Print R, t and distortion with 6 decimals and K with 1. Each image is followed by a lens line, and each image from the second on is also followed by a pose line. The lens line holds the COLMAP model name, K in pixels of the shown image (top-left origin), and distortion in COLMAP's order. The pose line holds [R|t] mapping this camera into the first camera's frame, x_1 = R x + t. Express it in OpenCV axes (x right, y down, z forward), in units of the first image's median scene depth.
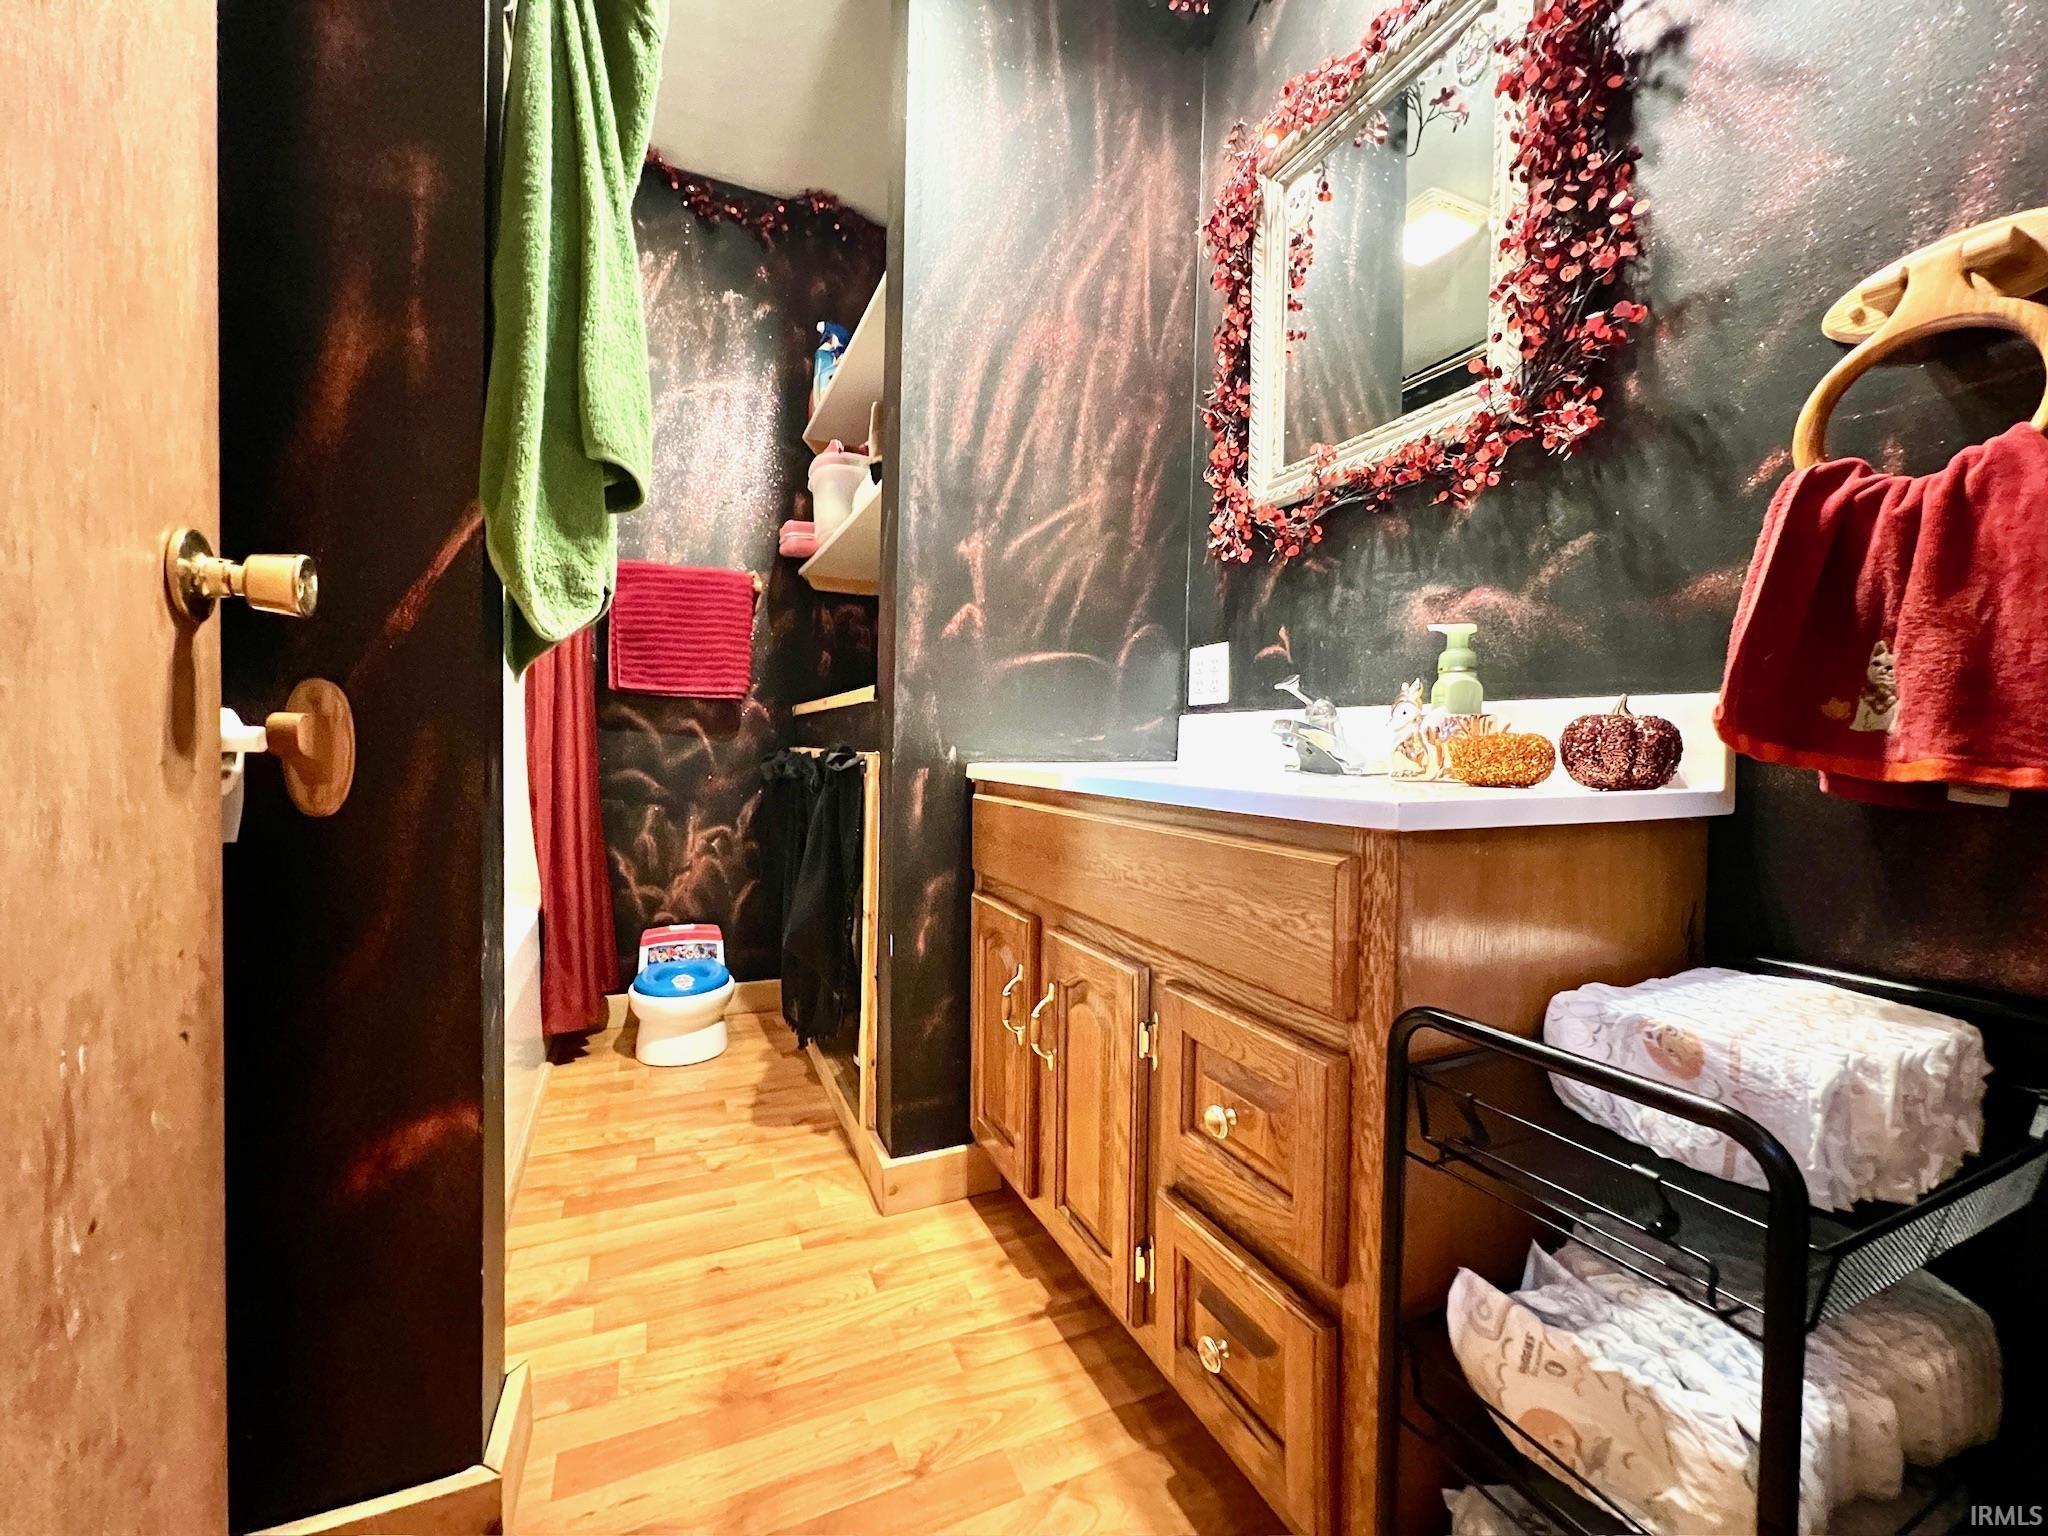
lens RADIAL K [[815.2, 0, 1019.3], [0, 815.2, 763.7], [0, 0, 1]] dist [-0.001847, 0.000110]
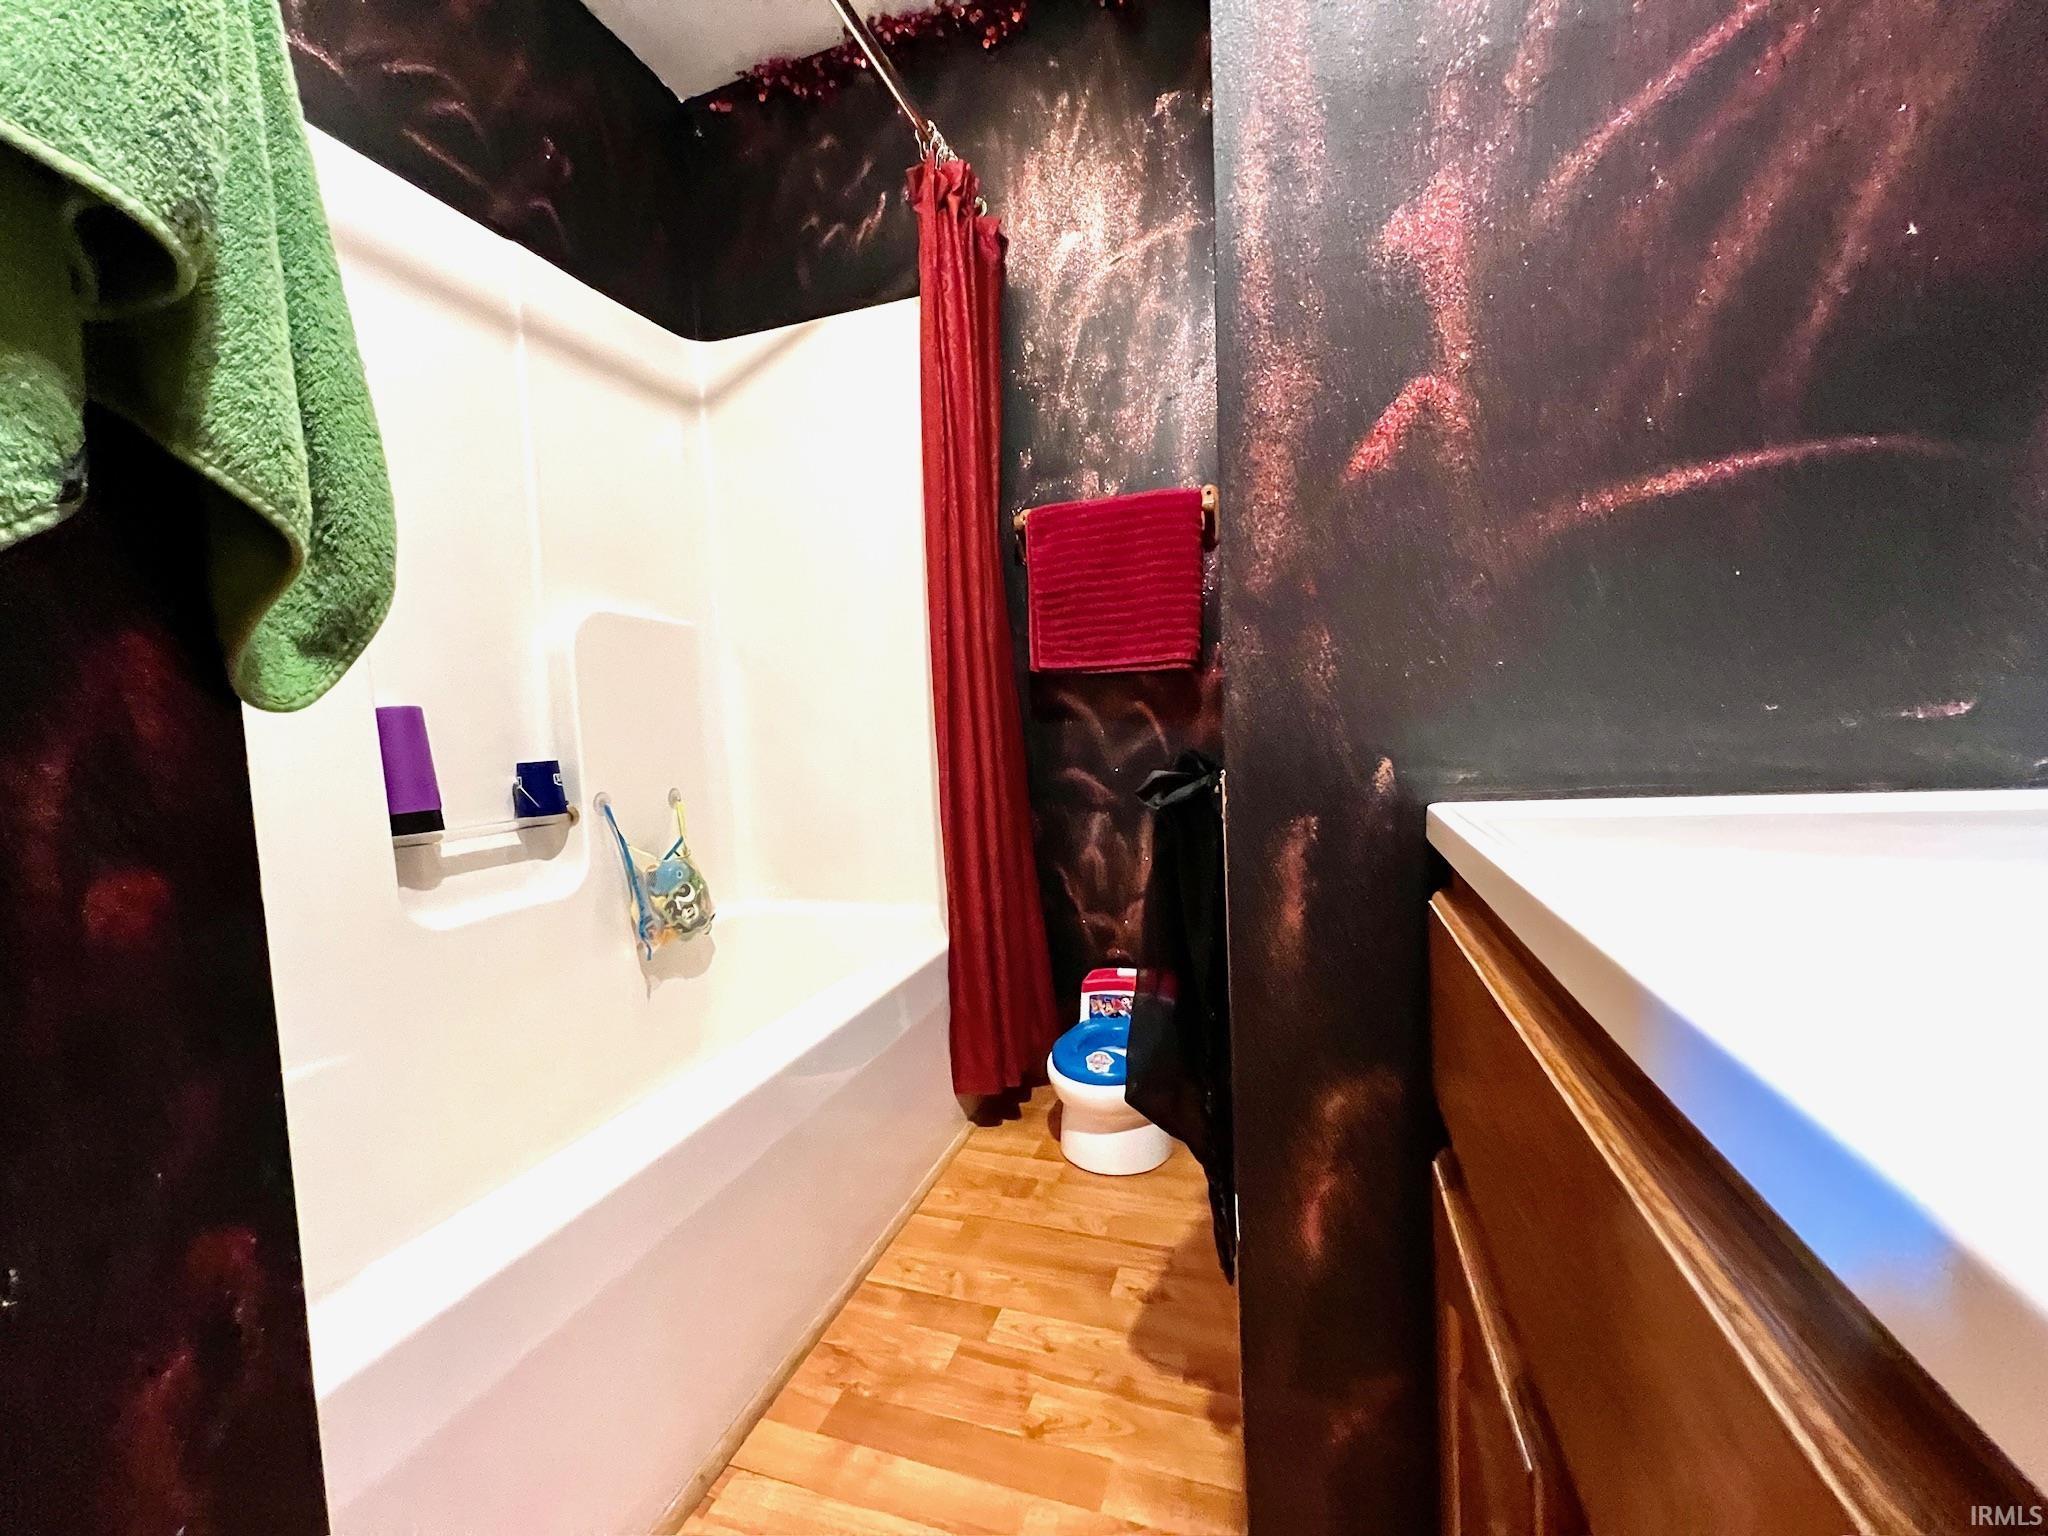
lens RADIAL K [[815.2, 0, 1022.1], [0, 815.2, 766.8], [0, 0, 1]] dist [-0.001847, 0.000110]
pose [[0.729705, -0.008621, -0.683708, 0.045411], [0.044370, 0.998410, 0.034767, -0.030018], [0.682321, -0.055706, 0.728927, 0.460619]]
